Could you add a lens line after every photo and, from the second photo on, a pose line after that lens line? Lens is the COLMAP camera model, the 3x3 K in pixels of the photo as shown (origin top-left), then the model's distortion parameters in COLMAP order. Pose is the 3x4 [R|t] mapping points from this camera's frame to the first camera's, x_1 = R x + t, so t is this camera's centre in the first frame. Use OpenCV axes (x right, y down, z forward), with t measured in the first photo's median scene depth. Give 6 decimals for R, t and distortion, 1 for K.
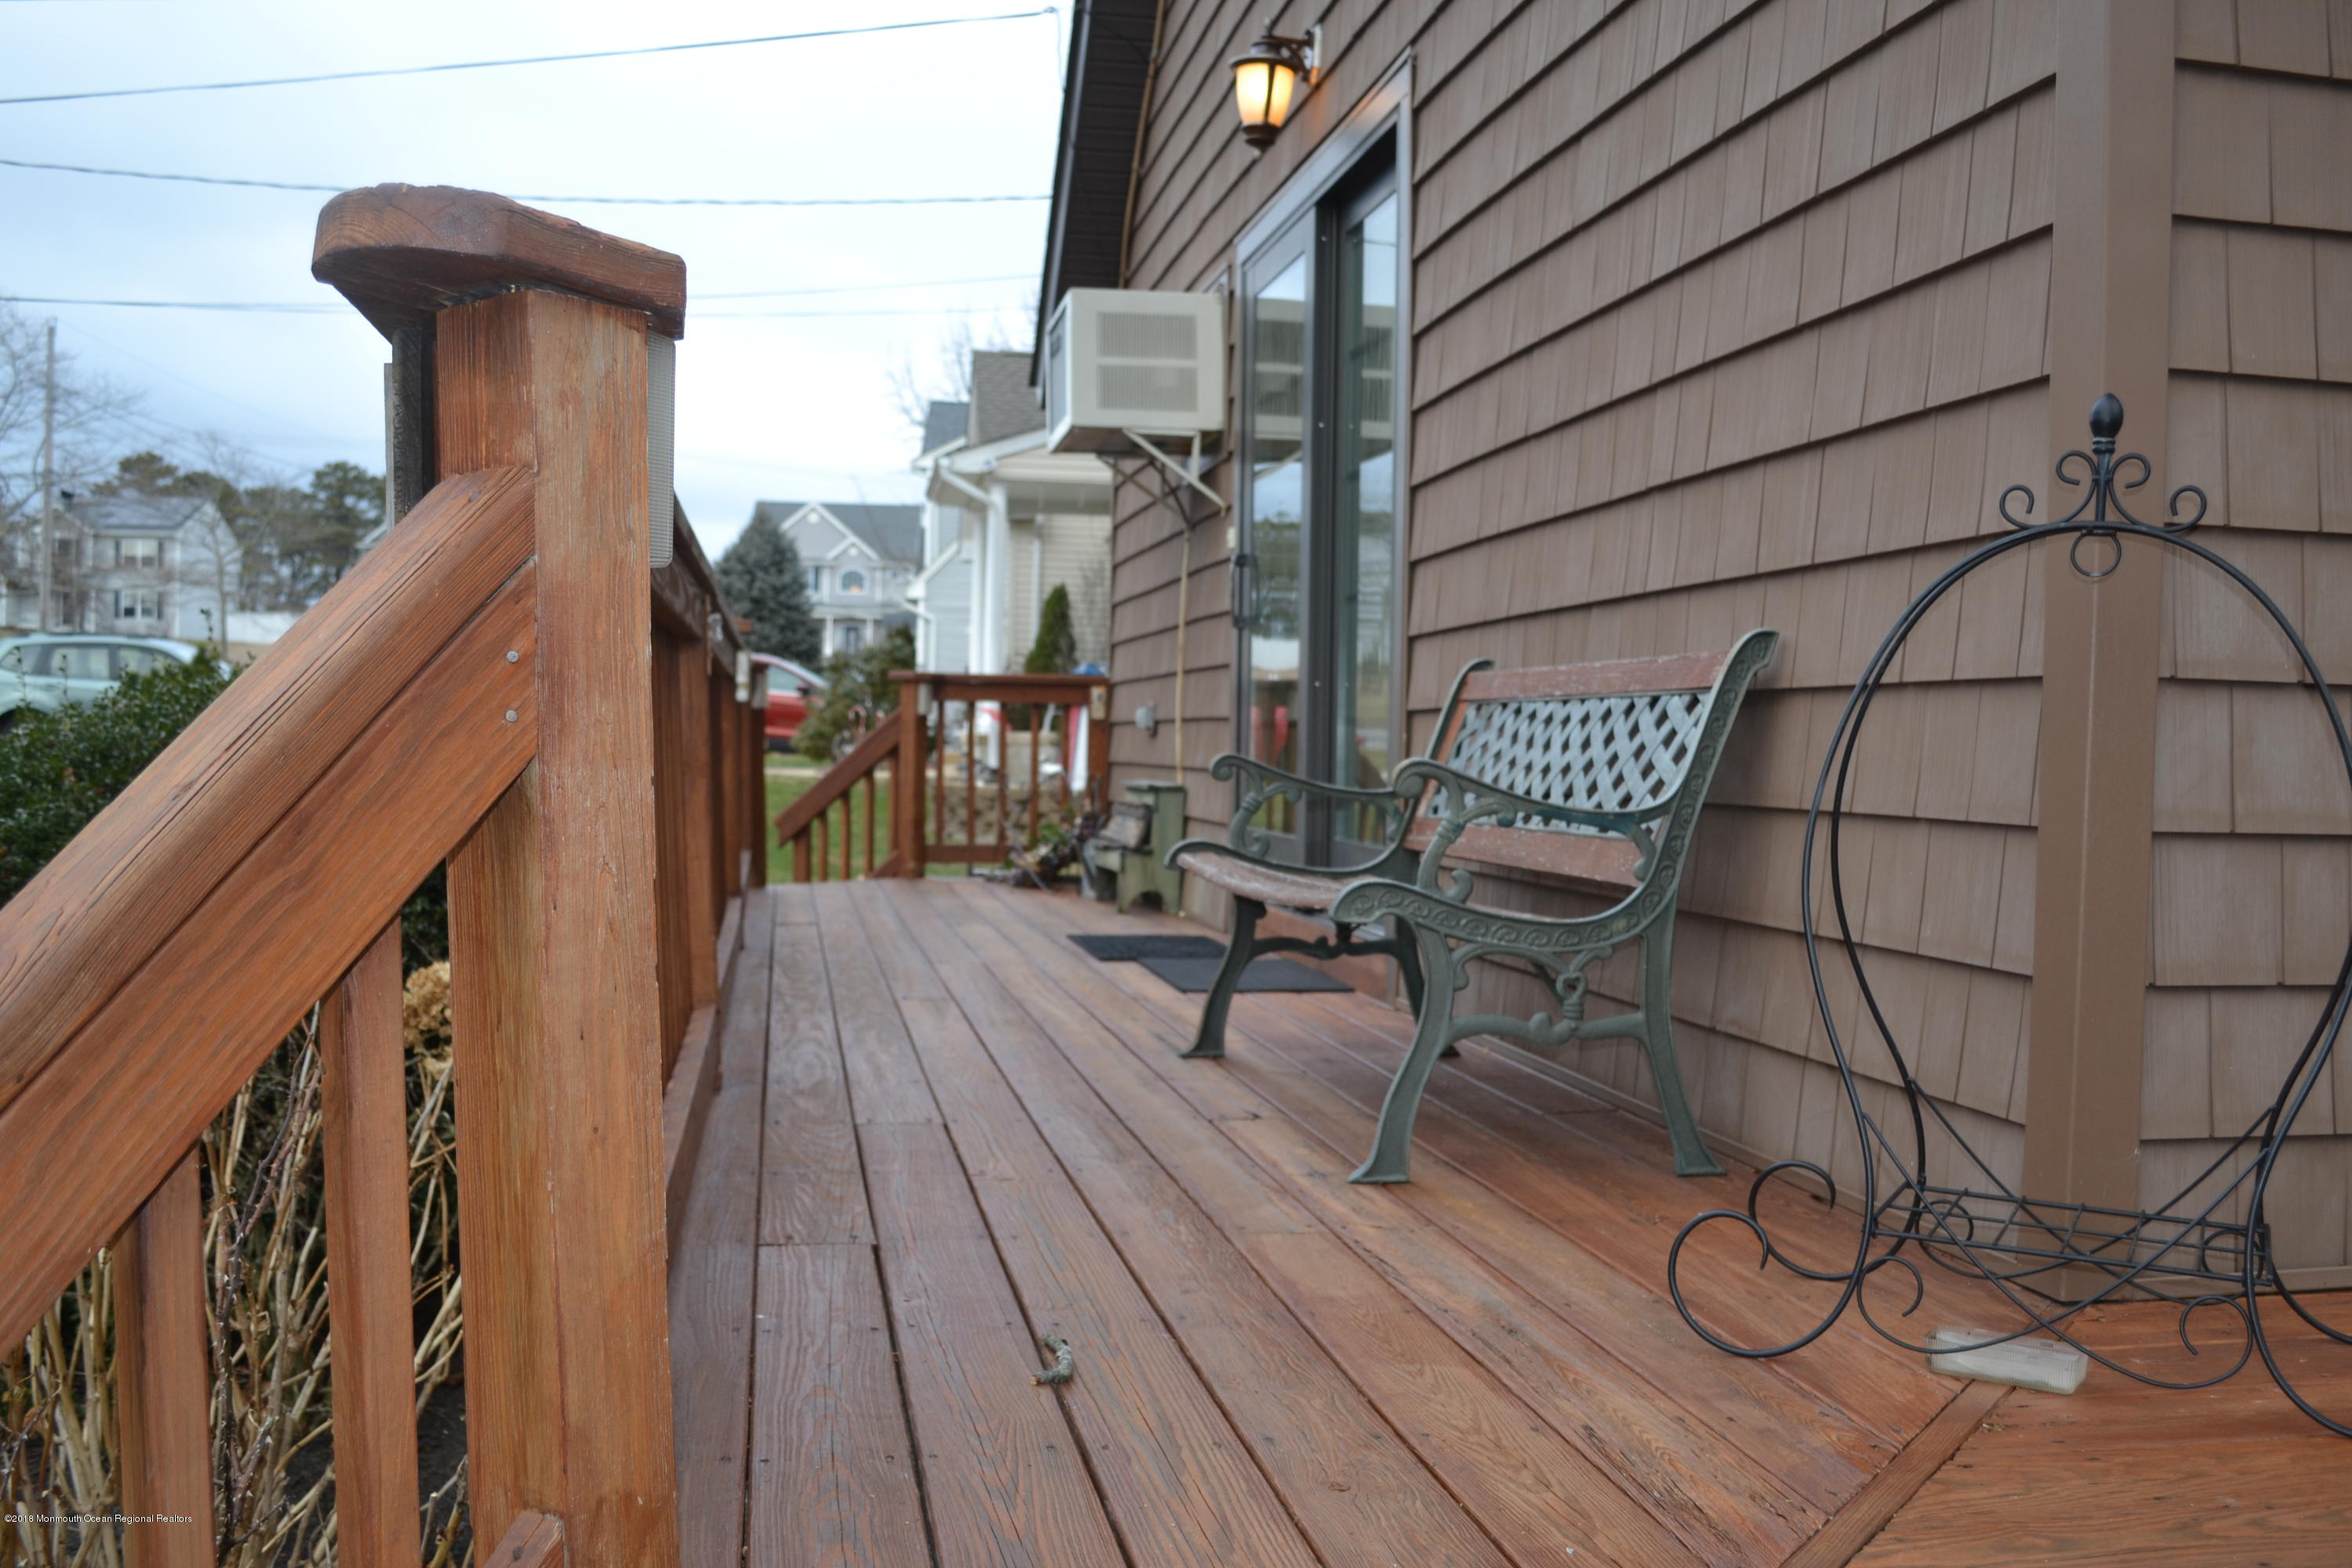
lens RADIAL K [[2149.5, 0, 1182.1], [0, 2149.5, 805.4], [0, 0, 1]] dist [-0.072020, 0.006998]
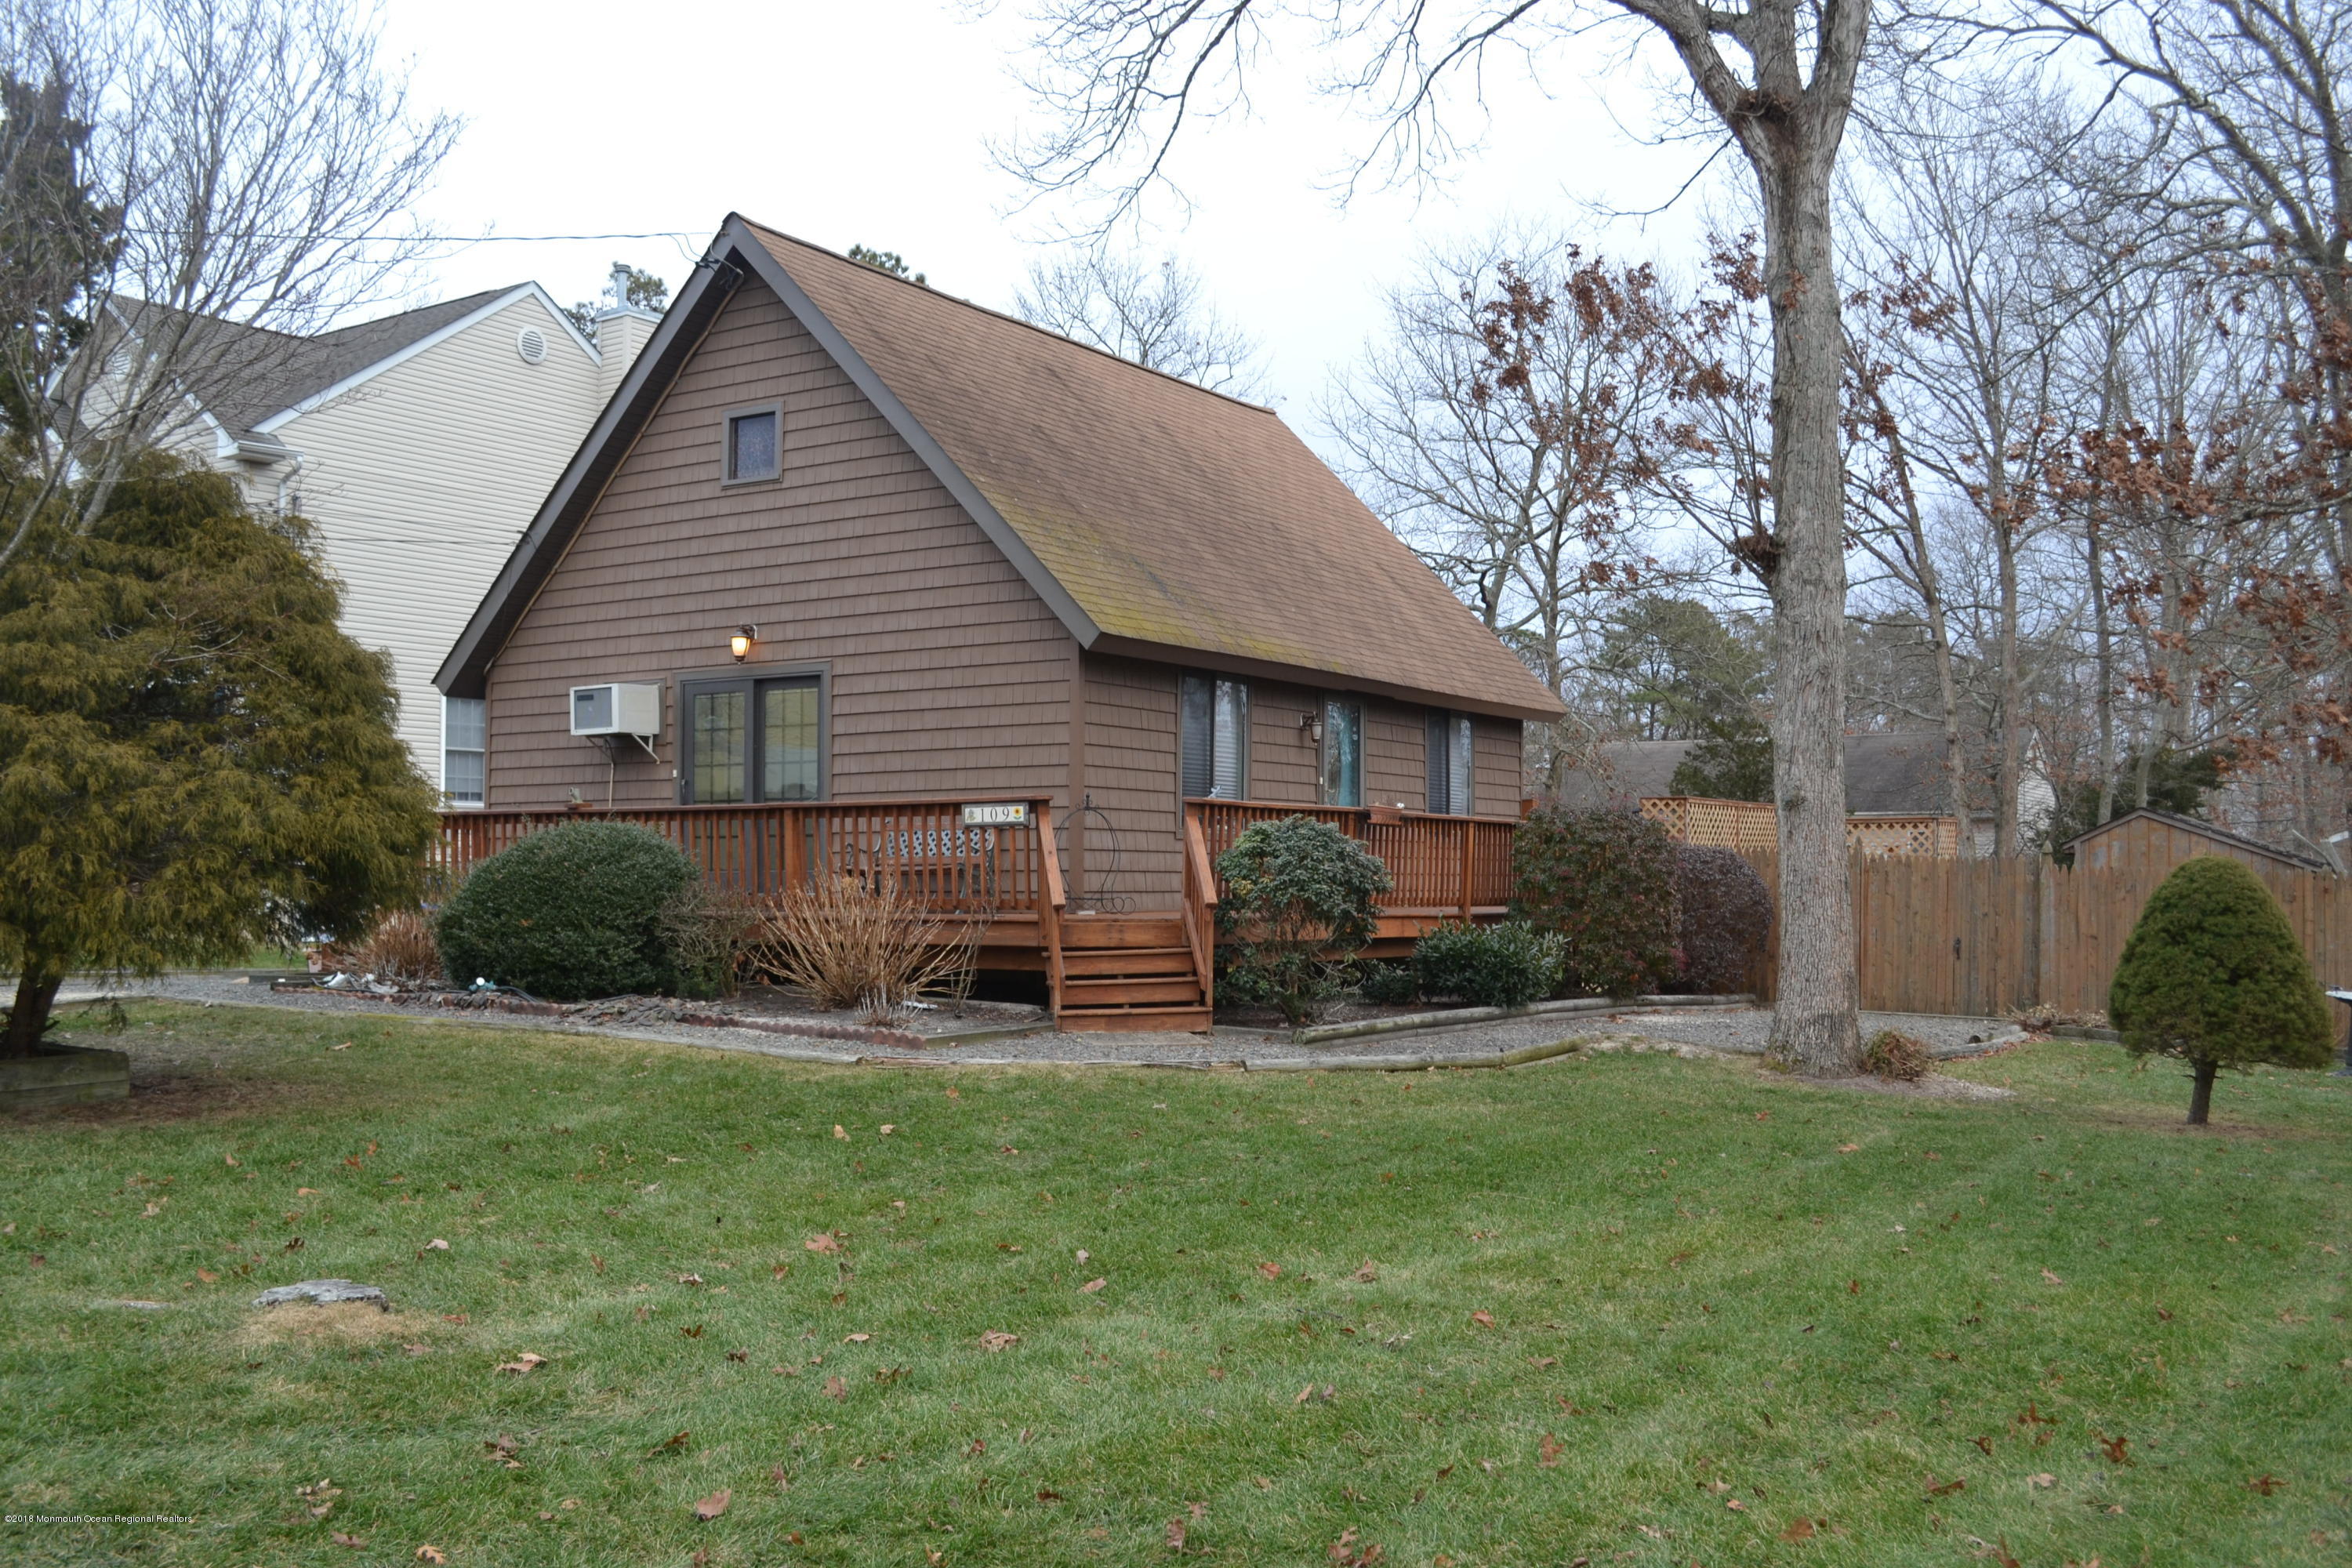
lens RADIAL K [[2149.5, 0, 1182.1], [0, 2149.5, 805.4], [0, 0, 1]] dist [-0.072020, 0.006998]
pose [[0.686643, 0.002825, 0.726989, -3.209940], [0.035485, 0.998670, -0.037395, 0.102449], [-0.726128, 0.051474, 0.685630, -2.950387]]
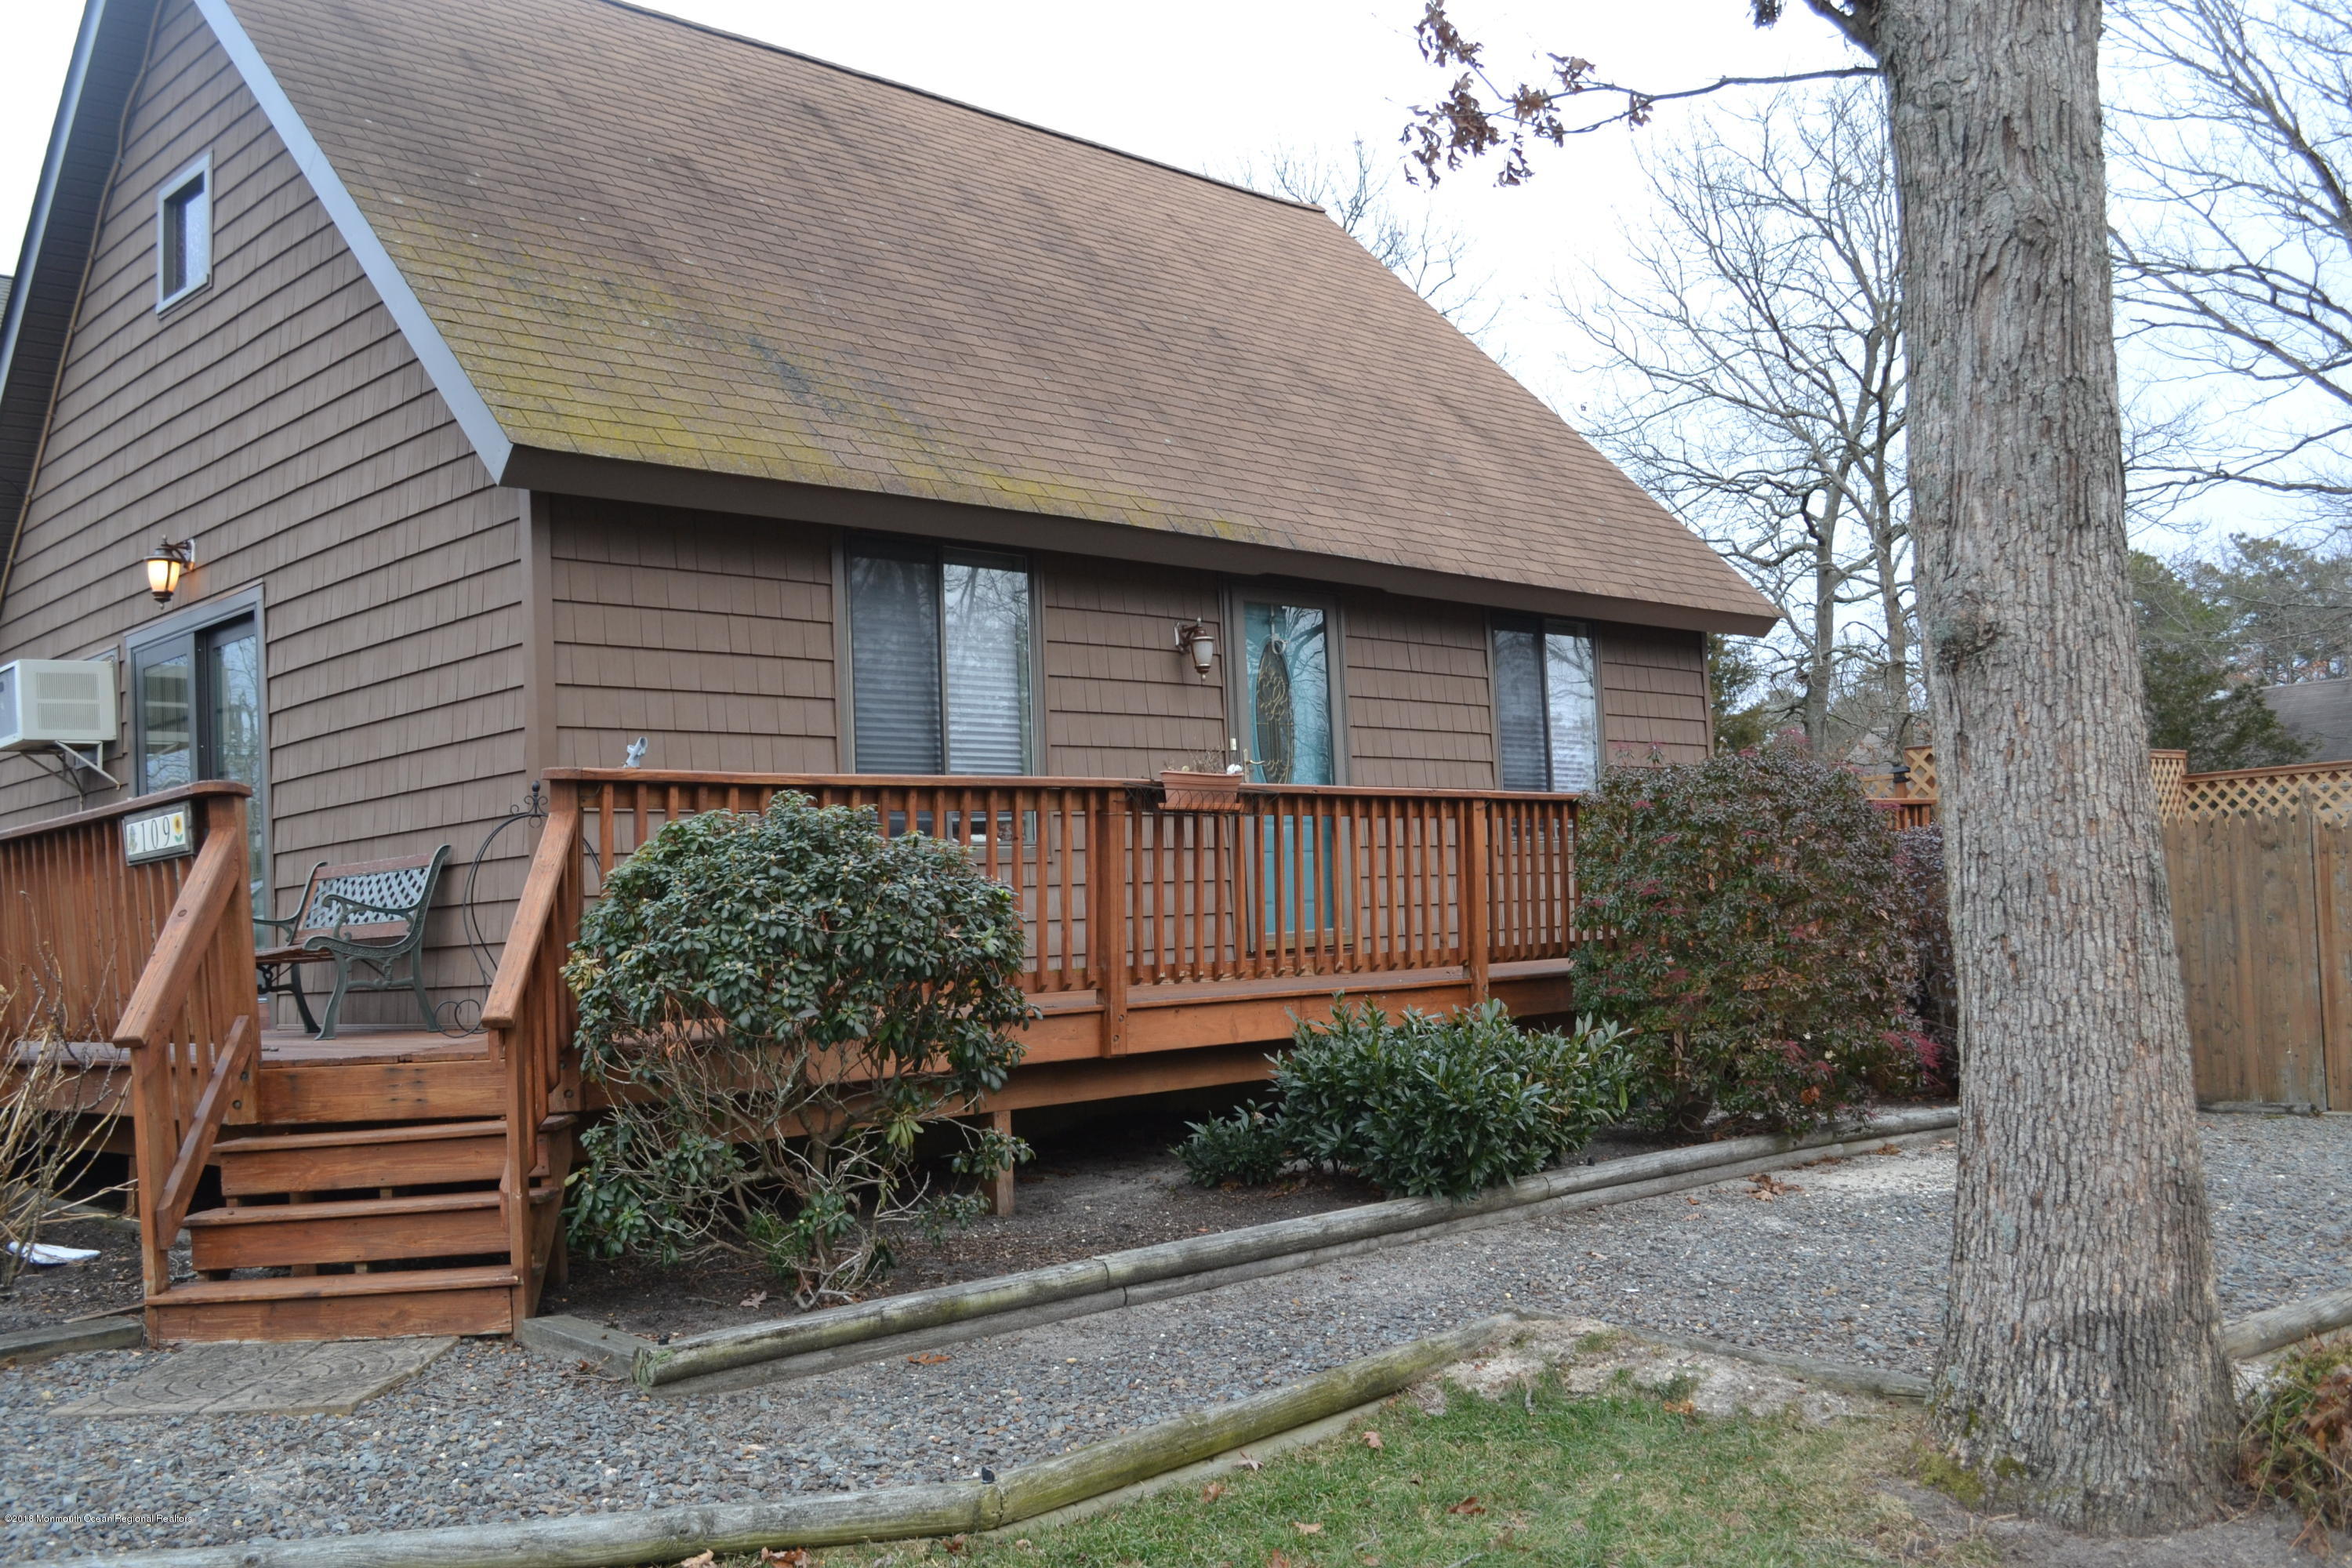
lens RADIAL K [[2149.5, 0, 1182.1], [0, 2149.5, 805.4], [0, 0, 1]] dist [-0.072020, 0.006998]
pose [[0.820711, -0.032295, 0.570430, -0.502749], [0.085999, 0.994009, -0.067455, 0.131919], [-0.564834, 0.104417, 0.818571, -1.753262]]
